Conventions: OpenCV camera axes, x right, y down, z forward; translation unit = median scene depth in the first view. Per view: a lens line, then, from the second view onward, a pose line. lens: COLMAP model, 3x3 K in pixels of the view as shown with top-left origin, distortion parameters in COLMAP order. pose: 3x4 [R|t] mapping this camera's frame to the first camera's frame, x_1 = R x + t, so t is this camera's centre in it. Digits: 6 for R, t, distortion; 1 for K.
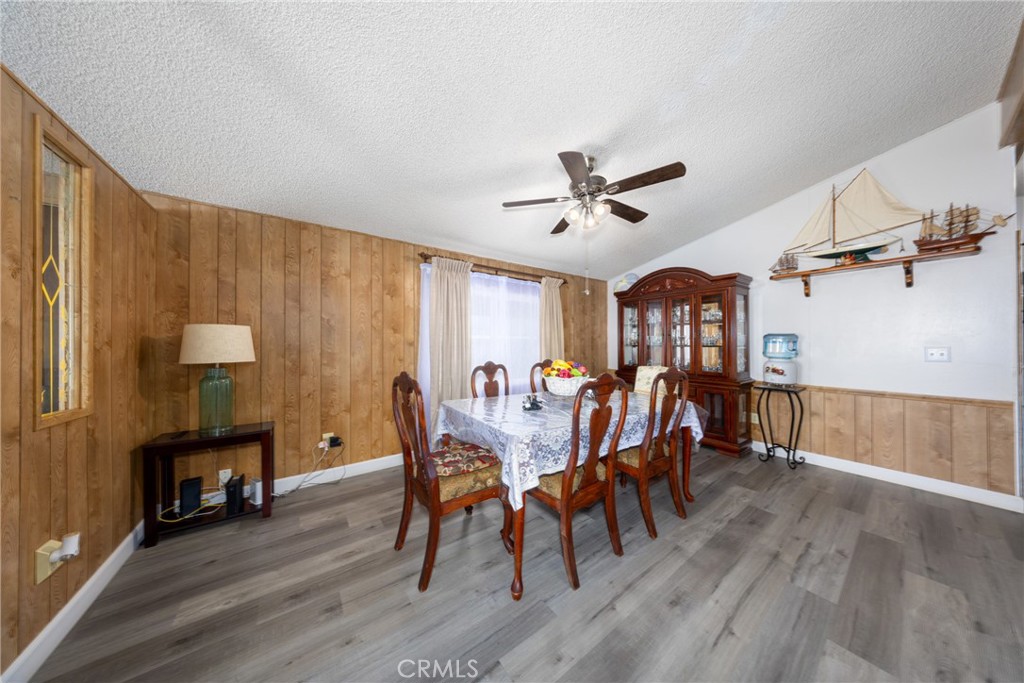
lens RADIAL K [[305.6, 0, 512.0], [0, 305.6, 341.5], [0, 0, 1]] dist [-0.017102, 0.003752]
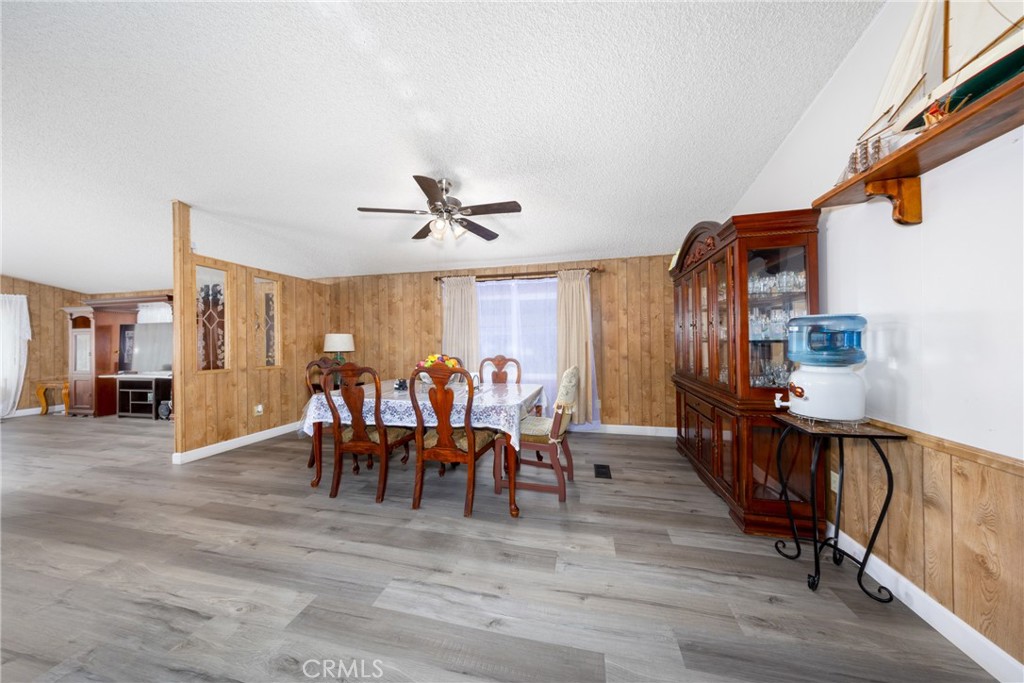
lens RADIAL K [[301.0, 0, 511.1], [0, 301.0, 339.3], [0, 0, 1]] dist [-0.001484, -0.000059]
pose [[0.673798, -0.011858, -0.738821, 1.018897], [0.018360, 0.999831, 0.000697, 0.003349], [0.738688, -0.014034, 0.673902, 0.326600]]
